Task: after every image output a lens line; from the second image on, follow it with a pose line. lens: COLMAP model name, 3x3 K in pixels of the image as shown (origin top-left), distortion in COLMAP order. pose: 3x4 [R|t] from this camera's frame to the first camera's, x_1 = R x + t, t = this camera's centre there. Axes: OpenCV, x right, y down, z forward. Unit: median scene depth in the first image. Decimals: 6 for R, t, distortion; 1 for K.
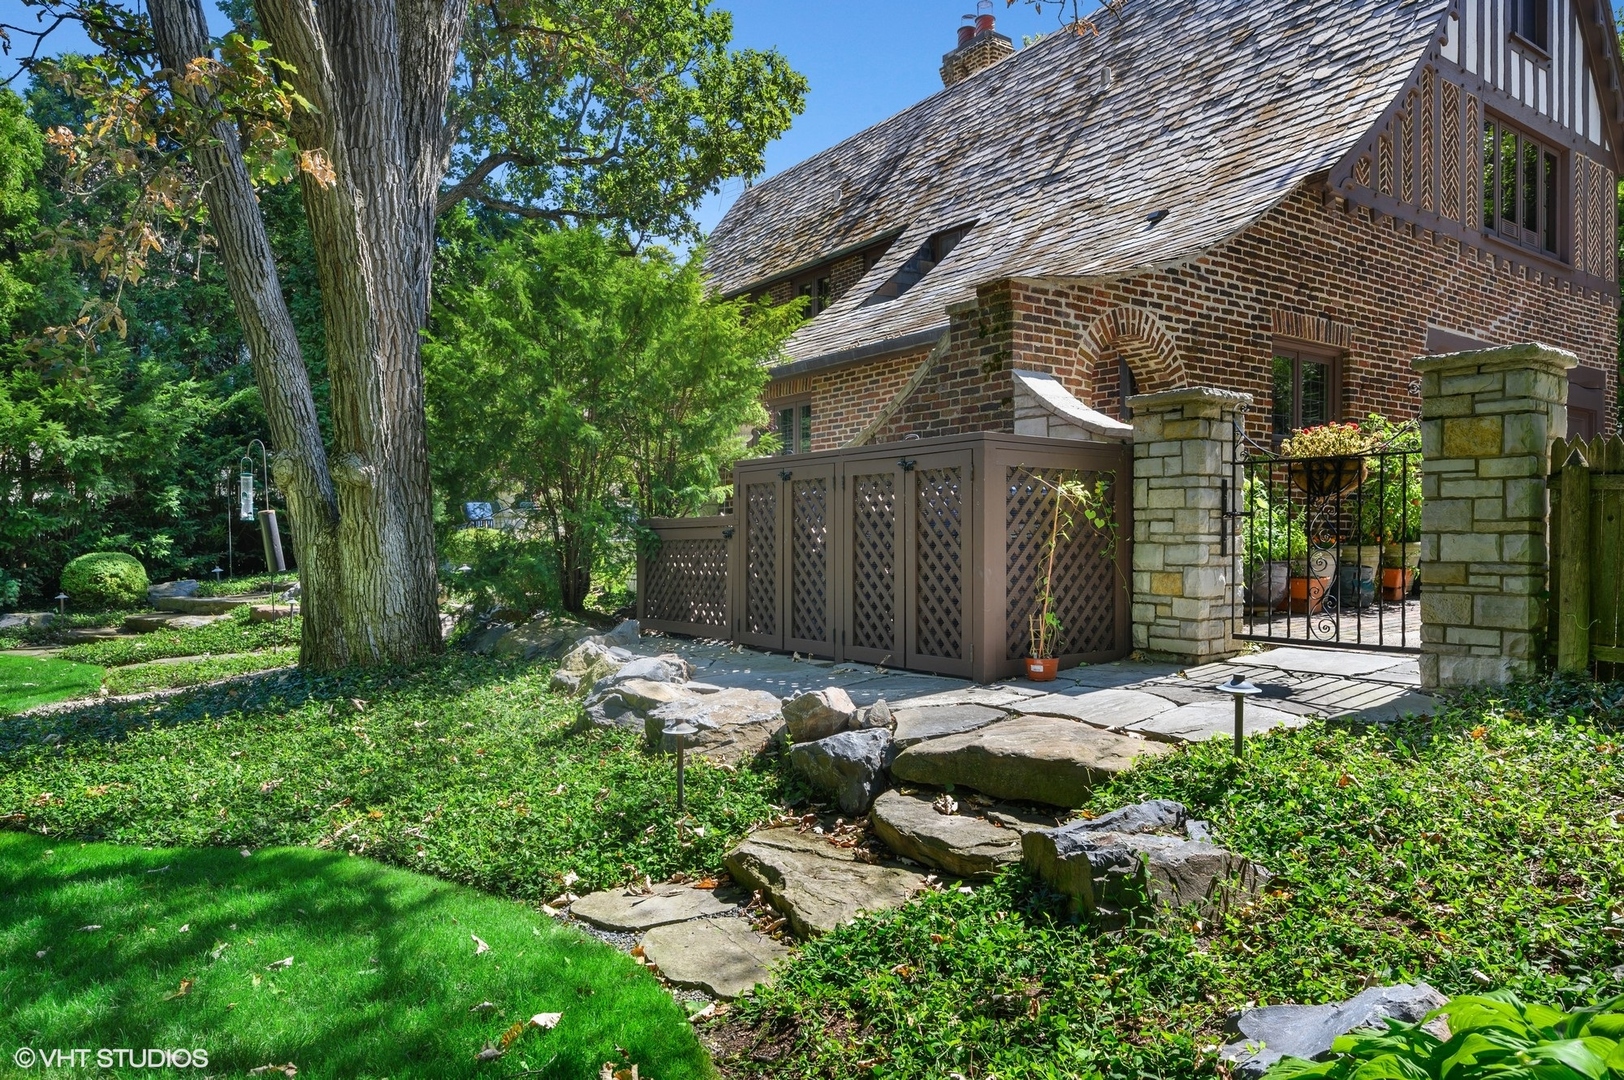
lens RADIAL K [[1032.5, 0, 812.8], [0, 1032.5, 541.1], [0, 0, 1]] dist [0.003651, 0.002106]
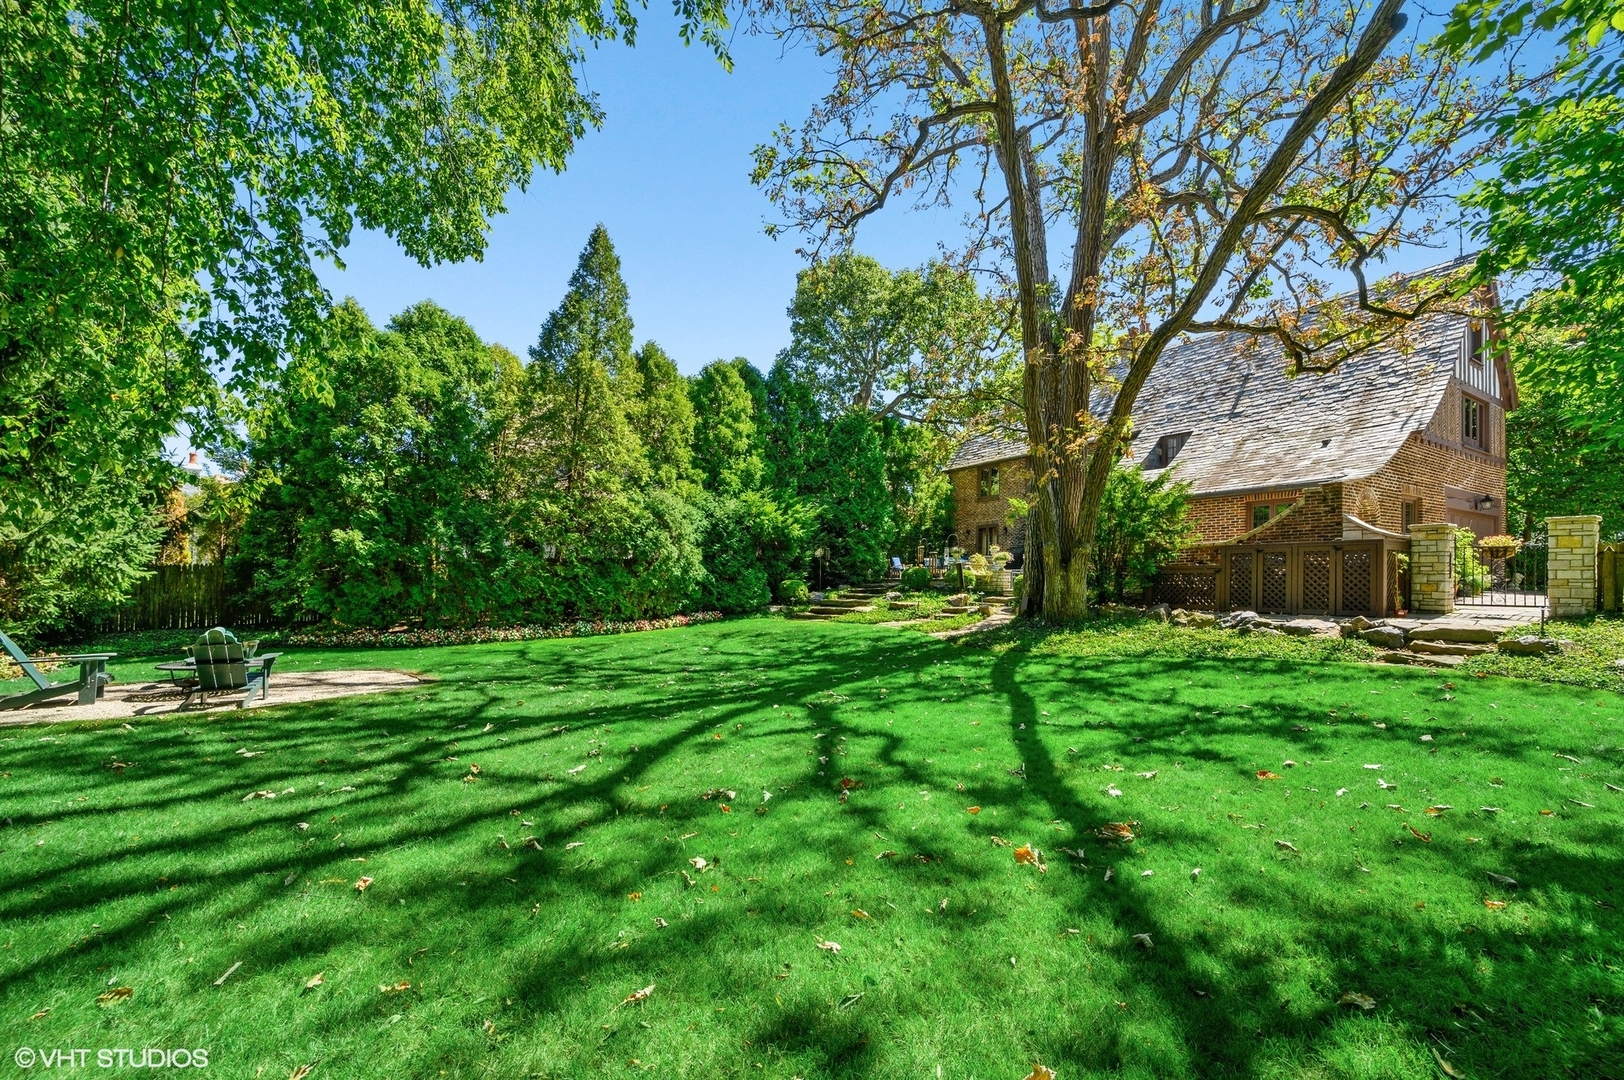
lens RADIAL K [[639.6, 0, 797.1], [0, 639.6, 562.5], [0, 0, 1]] dist [-0.000241, -0.000124]
pose [[0.996801, 0.001973, -0.079905, -0.726534], [-0.004052, 0.999657, -0.025873, 0.013448], [0.079826, 0.026114, 0.996467, -0.547533]]
